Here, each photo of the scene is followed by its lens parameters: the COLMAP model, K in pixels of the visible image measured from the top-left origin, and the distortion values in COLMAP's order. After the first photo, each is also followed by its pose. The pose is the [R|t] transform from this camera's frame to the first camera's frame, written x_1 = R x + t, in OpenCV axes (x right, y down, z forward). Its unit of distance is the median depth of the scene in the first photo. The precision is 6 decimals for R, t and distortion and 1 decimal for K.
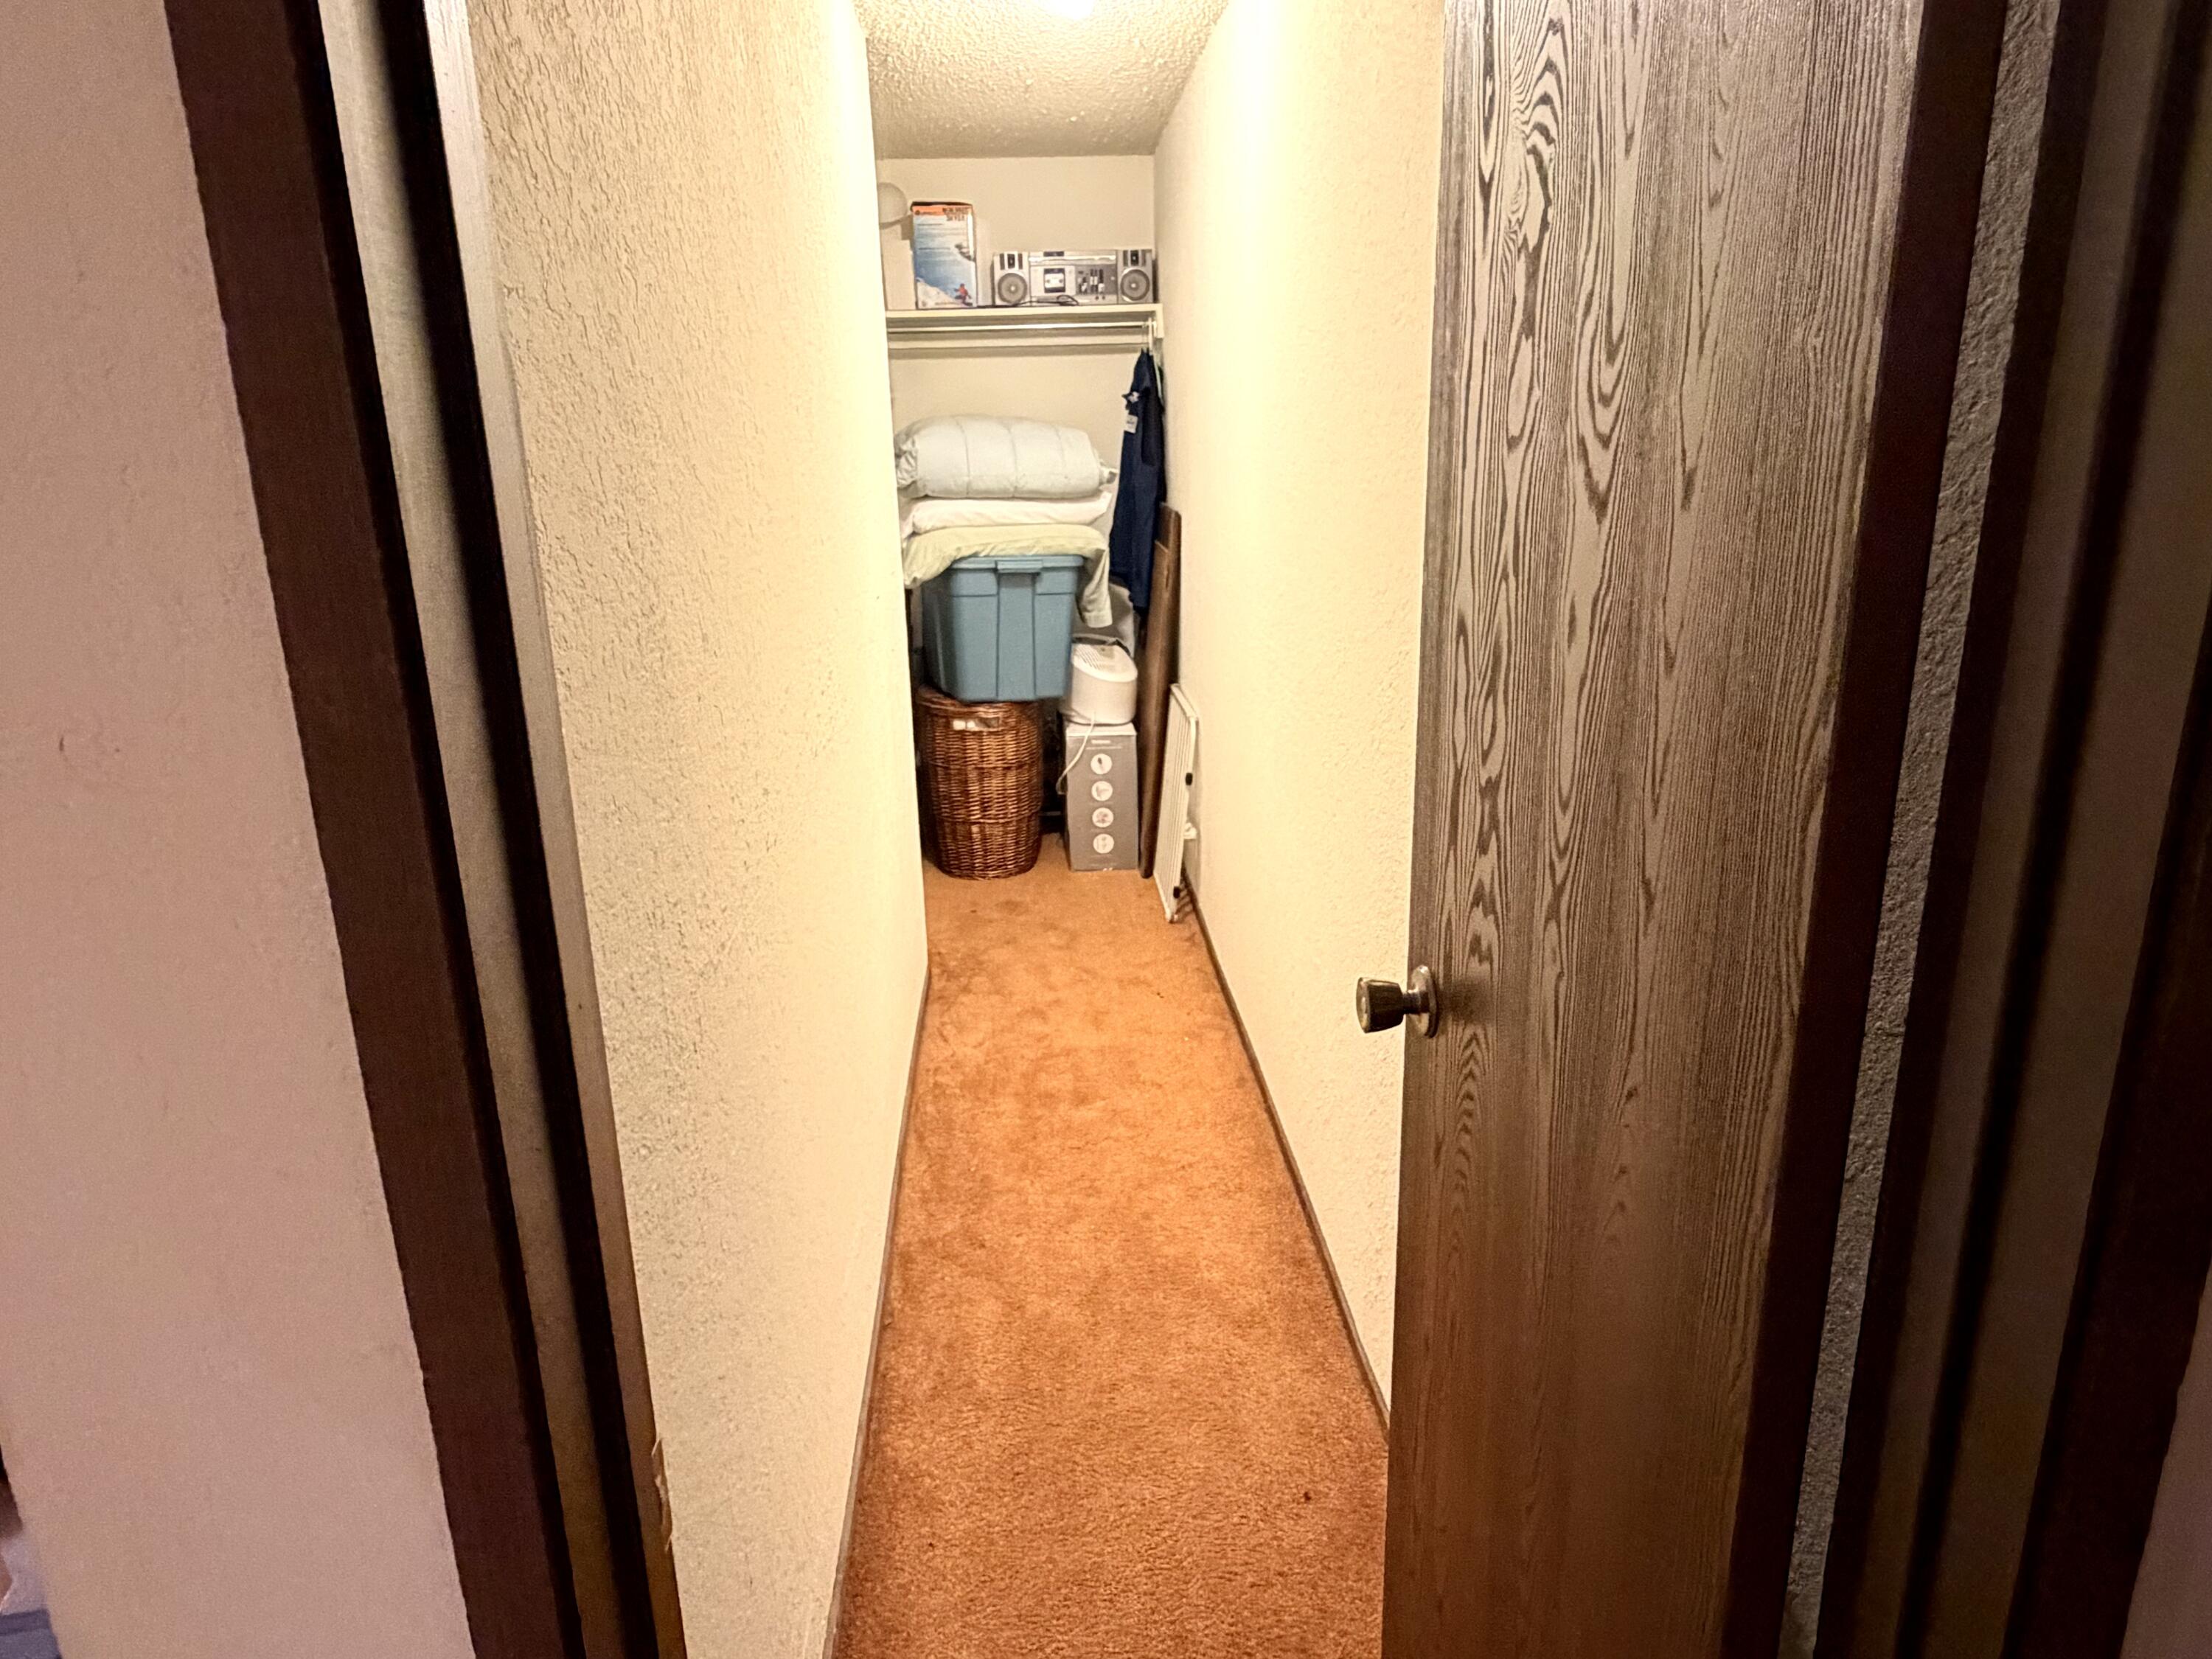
lens RADIAL K [[1414.6, 0, 1107.7], [0, 1414.6, 831.0], [0, 0, 1]] dist [0.000518, -0.002003]
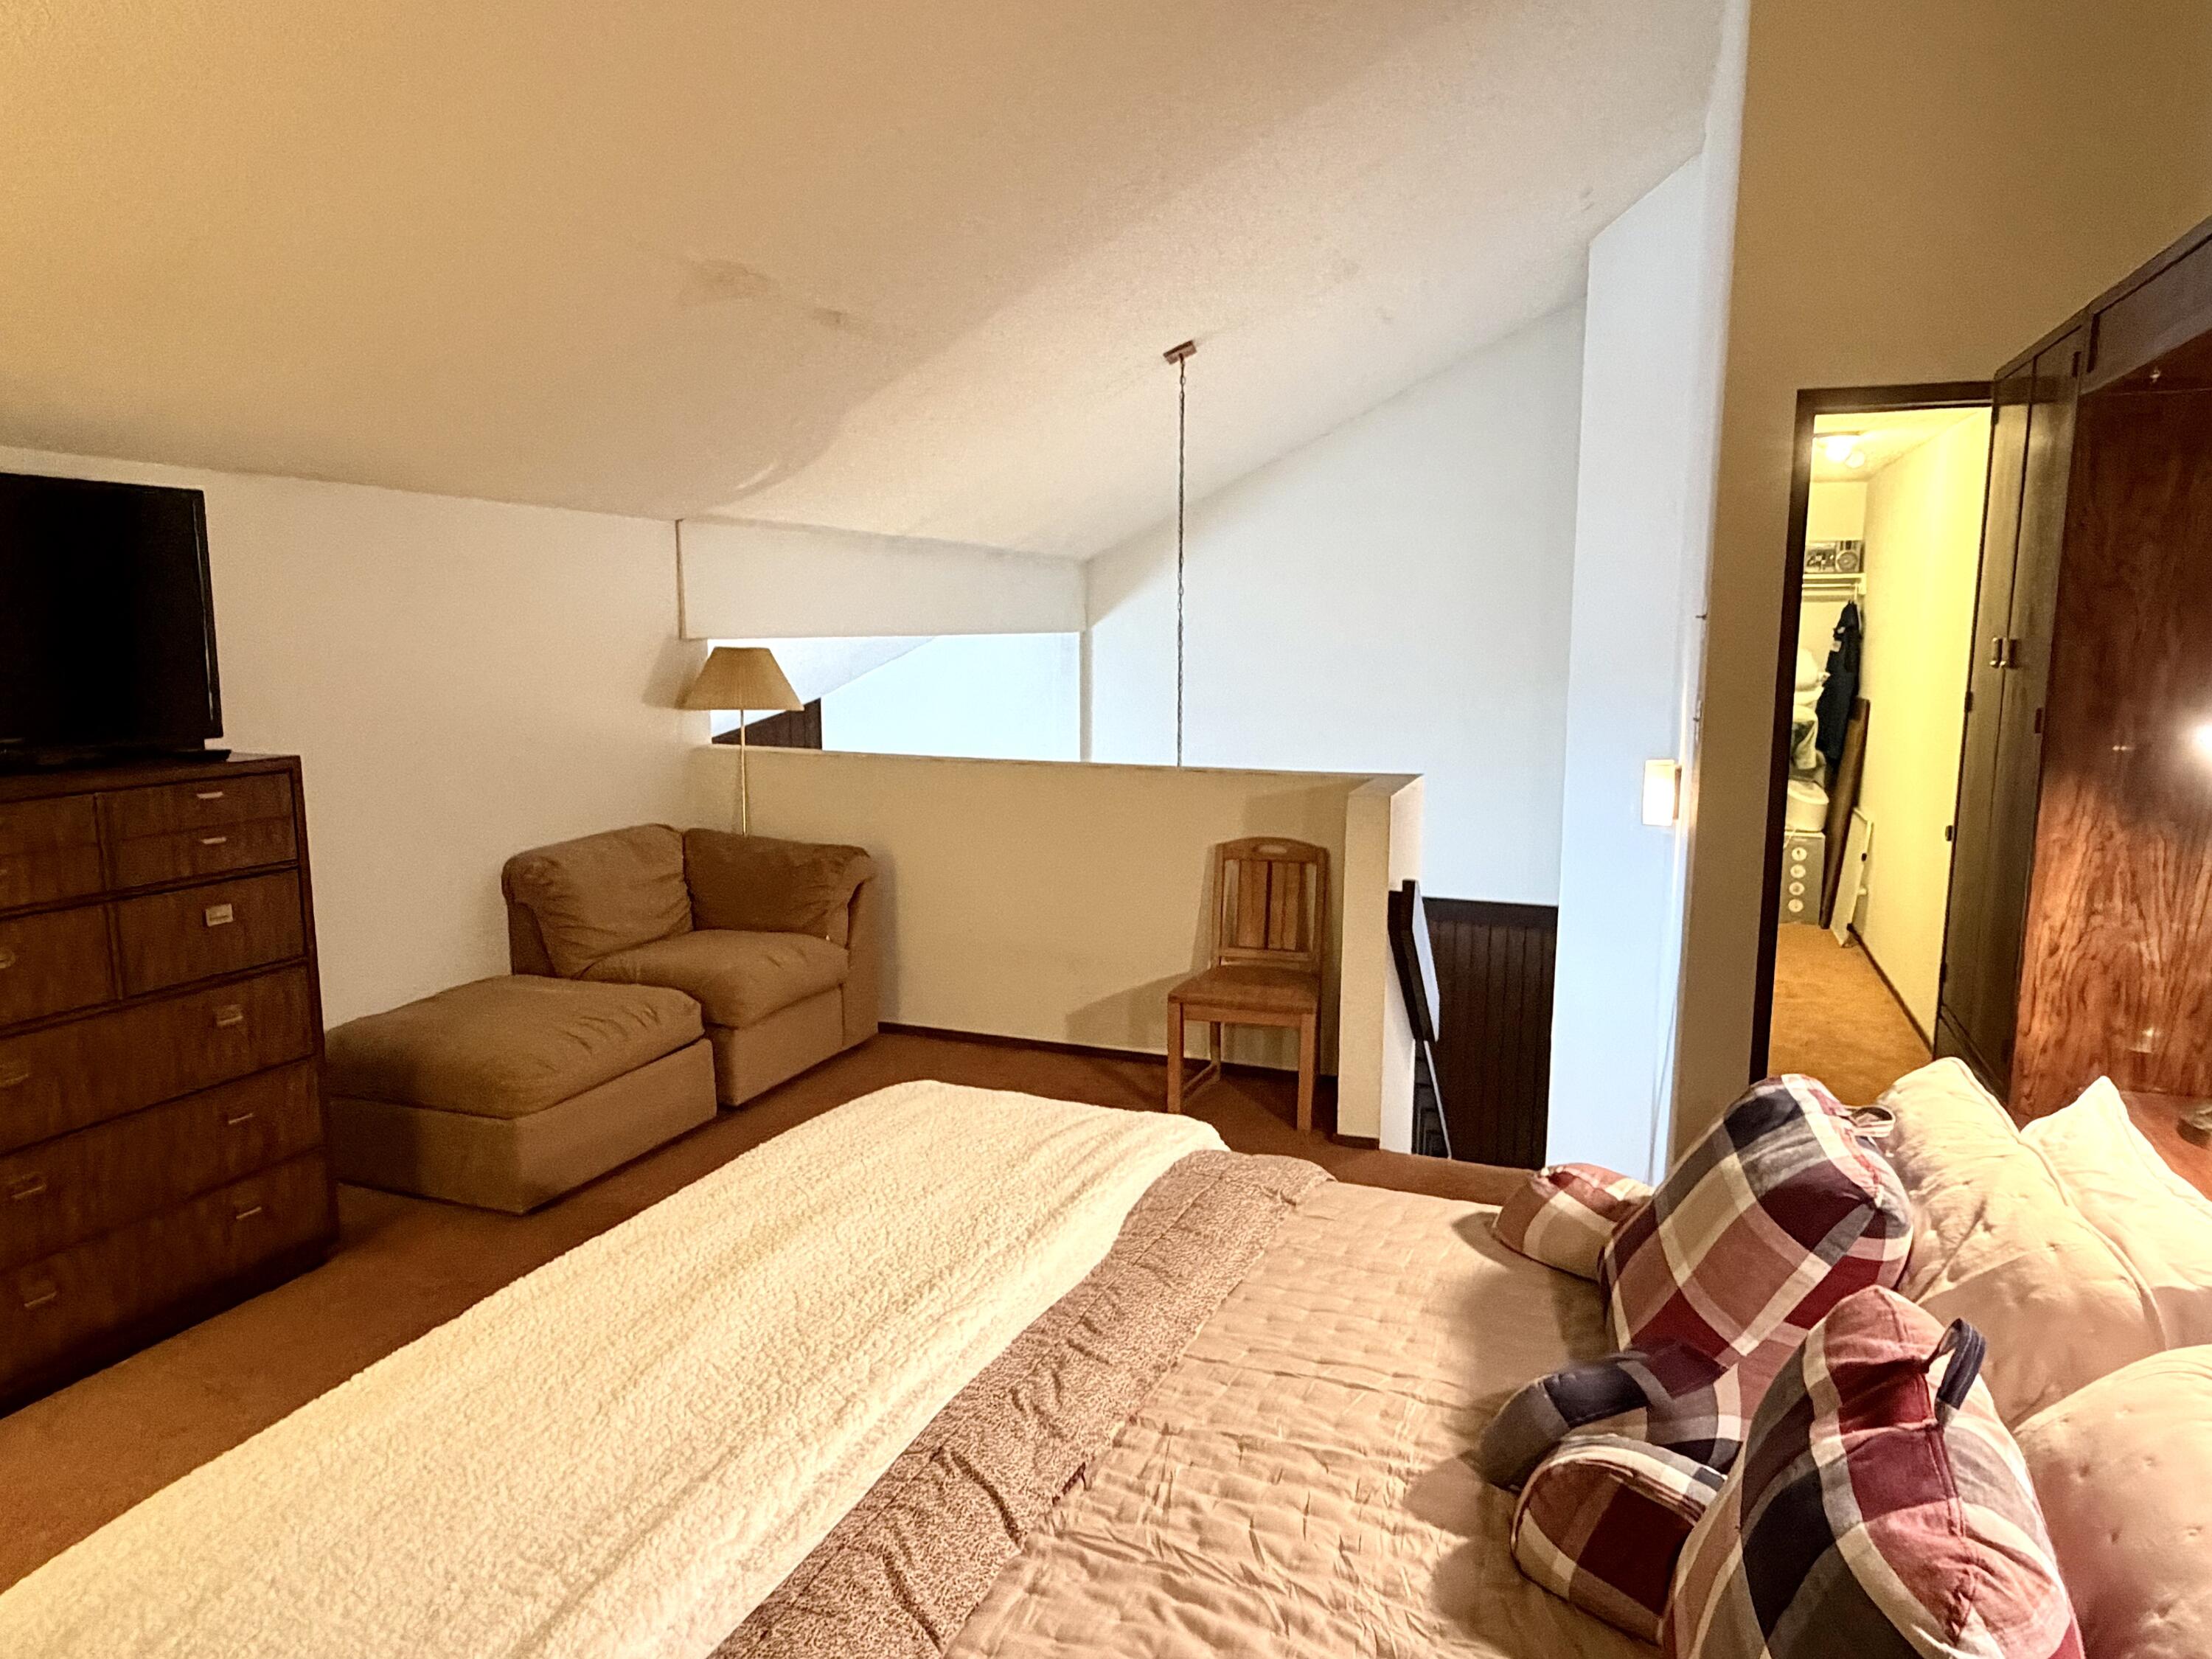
lens RADIAL K [[1414.6, 0, 1104.8], [0, 1414.6, 833.5], [0, 0, 1]] dist [0.000518, -0.002003]
pose [[0.911368, 0.084488, -0.402827, -0.076634], [-0.136020, 0.985541, -0.101030, 0.194513], [0.388467, 0.146868, 0.909683, -0.743268]]
